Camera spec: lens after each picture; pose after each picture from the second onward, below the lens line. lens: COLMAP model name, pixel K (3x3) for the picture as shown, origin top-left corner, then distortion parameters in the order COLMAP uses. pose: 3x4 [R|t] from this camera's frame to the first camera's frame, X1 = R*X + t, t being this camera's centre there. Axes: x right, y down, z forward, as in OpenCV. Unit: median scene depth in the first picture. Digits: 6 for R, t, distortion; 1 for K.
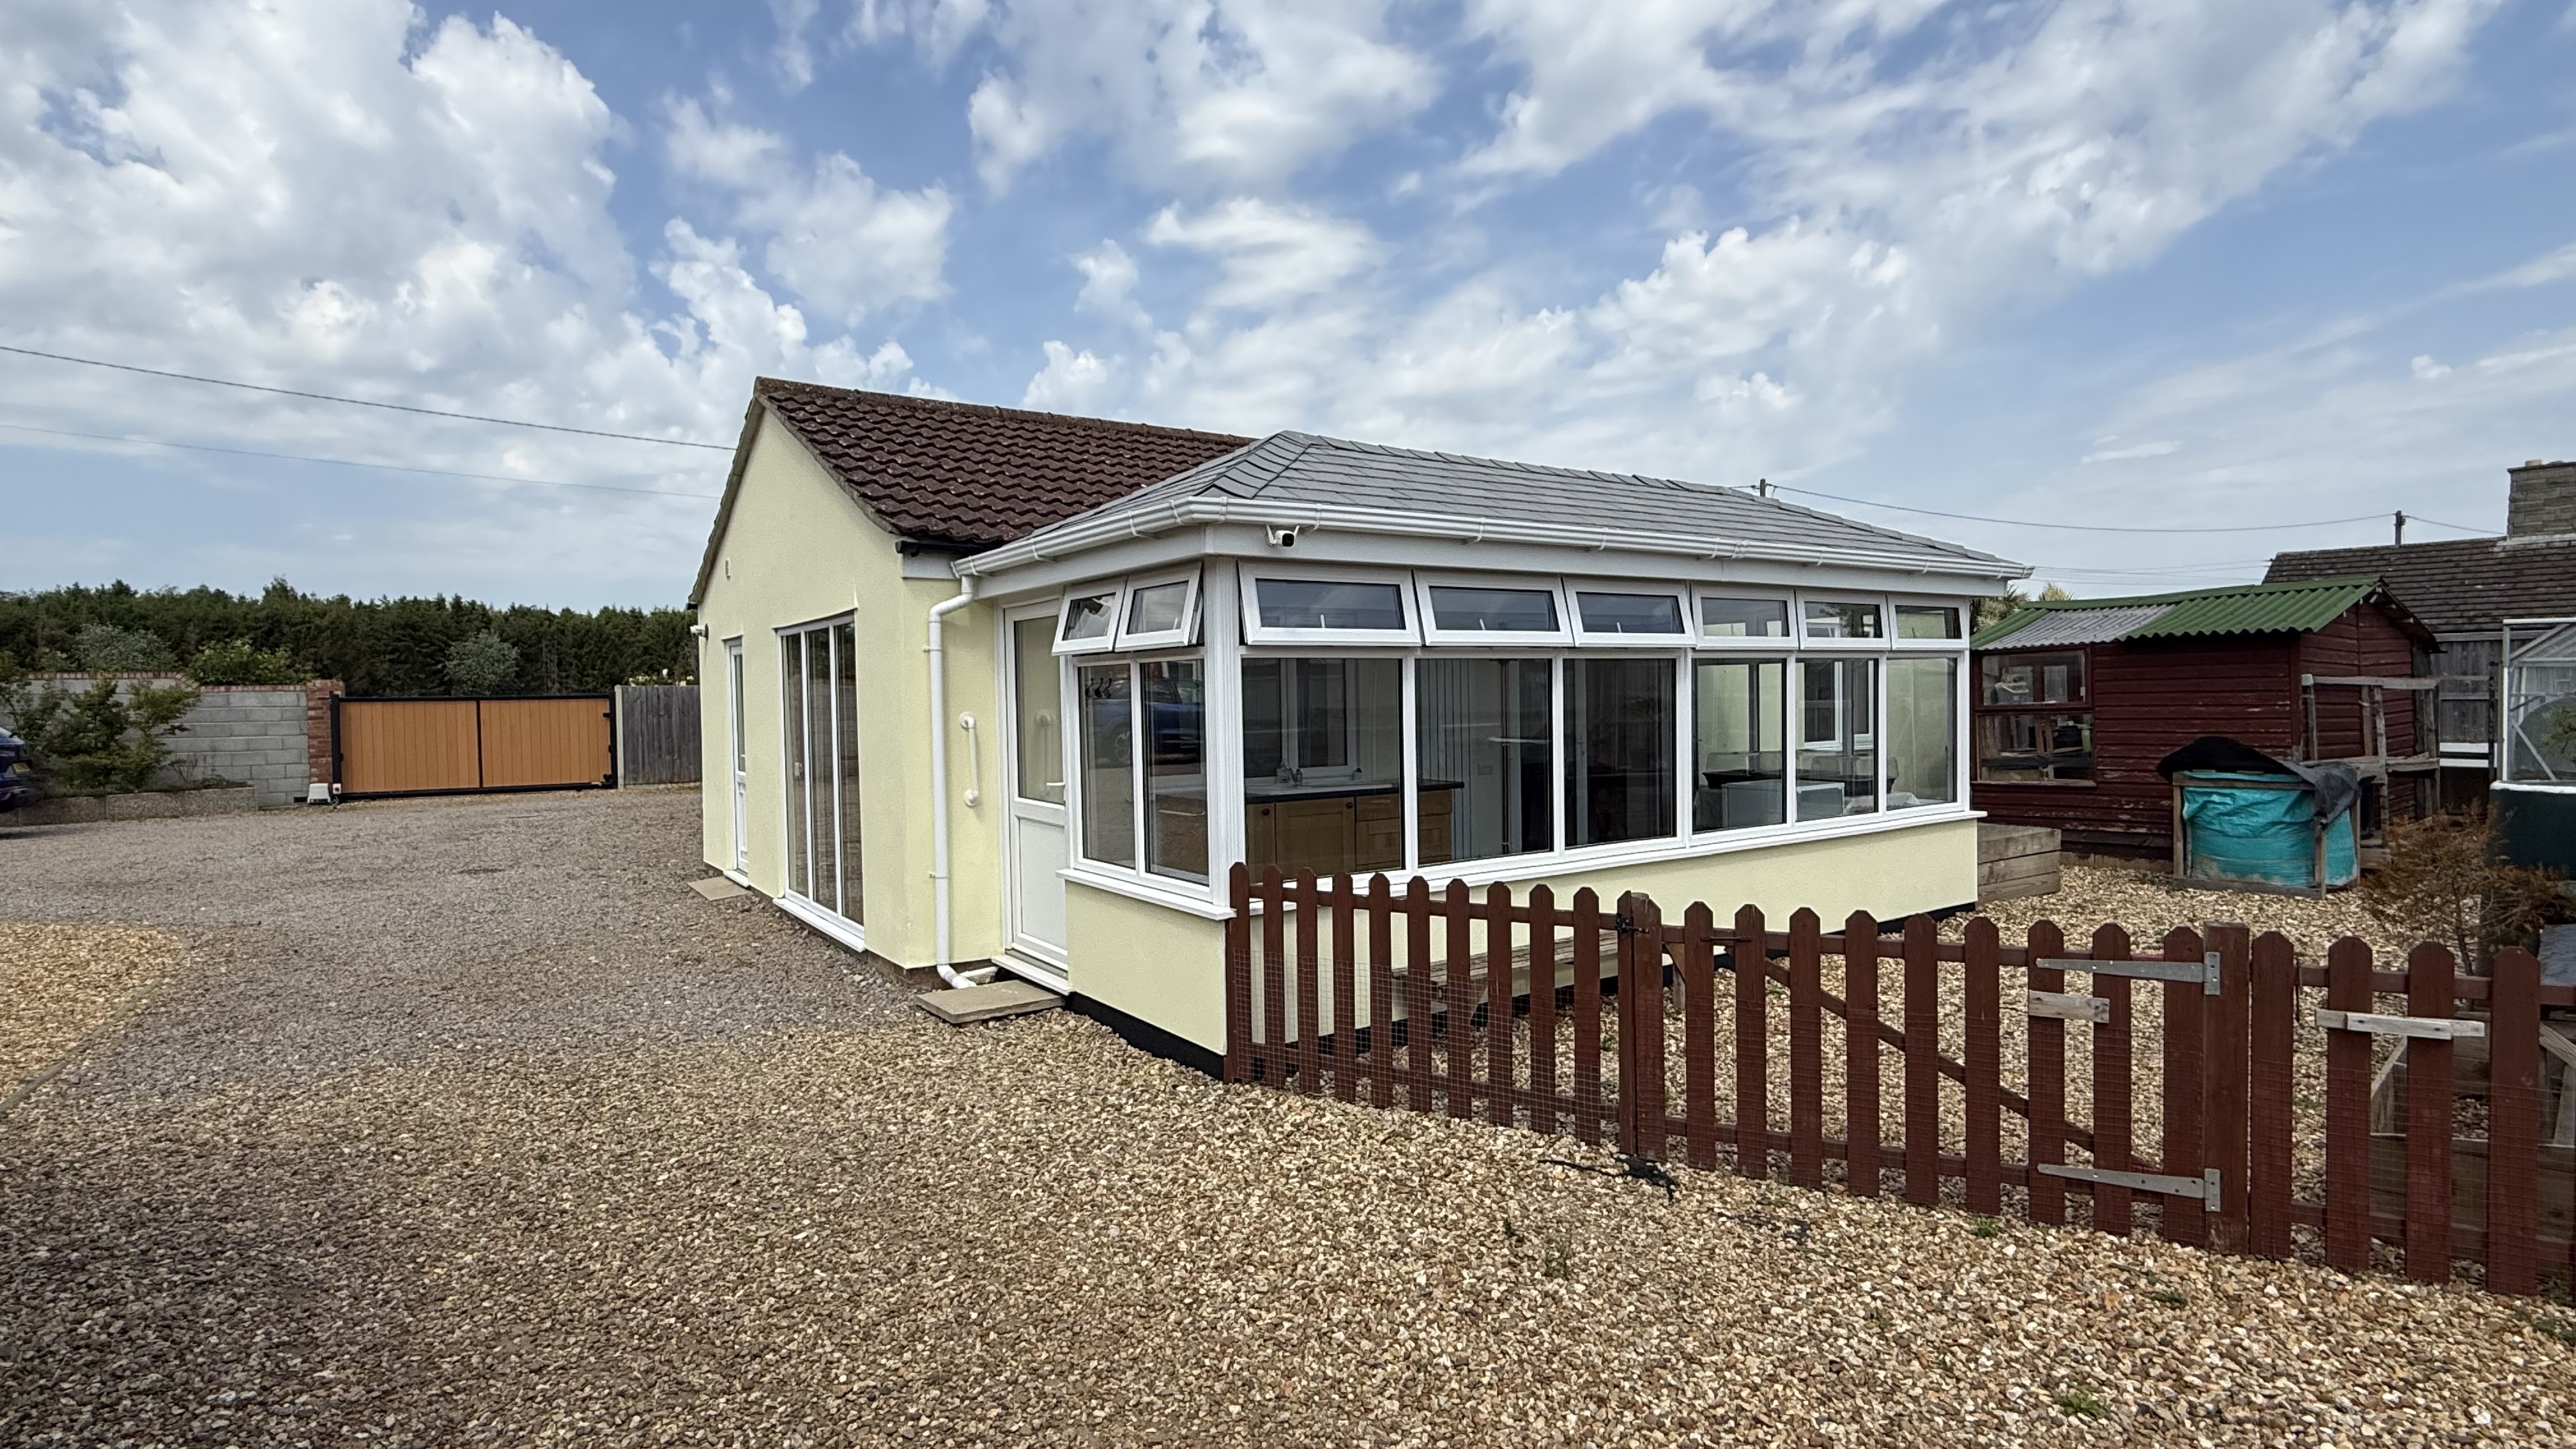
lens RADIAL K [[1227.2, 0, 1288.0], [0, 1227.2, 724.5], [0, 0, 1]] dist [-0.000340, 0.000105]
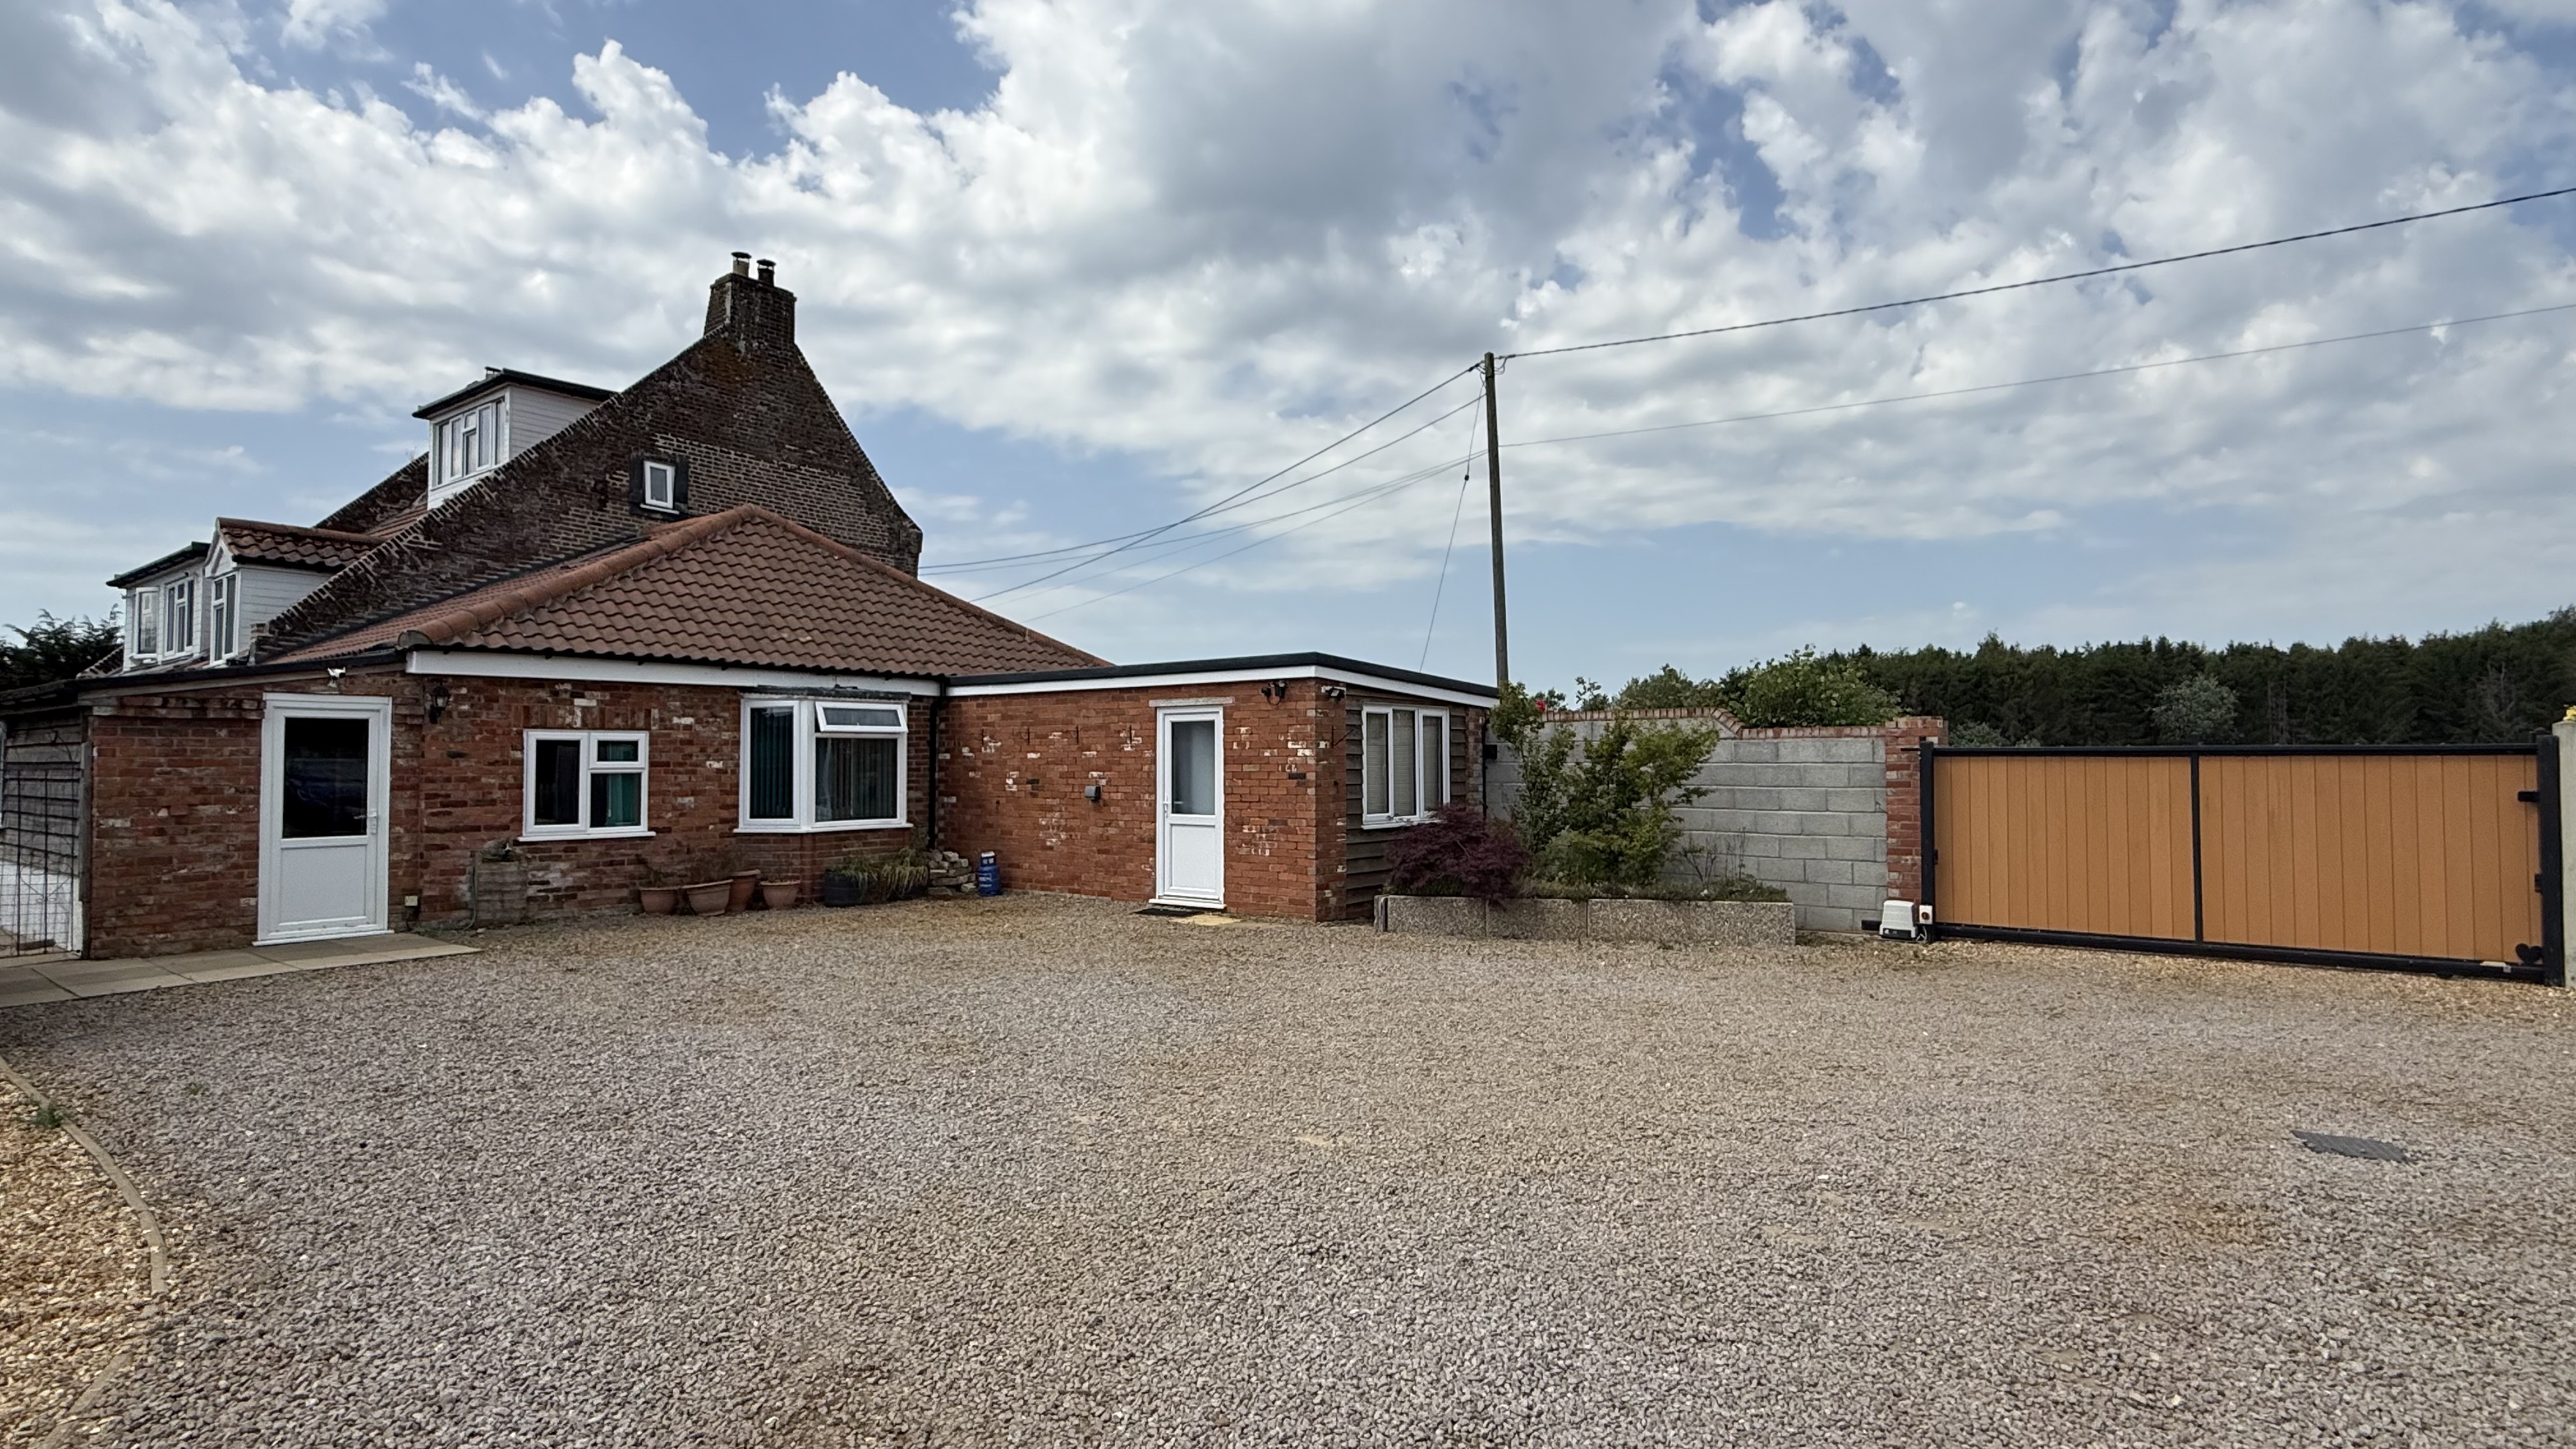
lens RADIAL K [[1227.2, 0, 1288.0], [0, 1227.2, 724.5], [0, 0, 1]] dist [-0.000340, 0.000105]
pose [[0.347748, -0.011414, -0.937519, -0.320537], [-0.027715, 0.999364, -0.022448, -0.010935], [0.937178, 0.033789, 0.347210, 0.481788]]
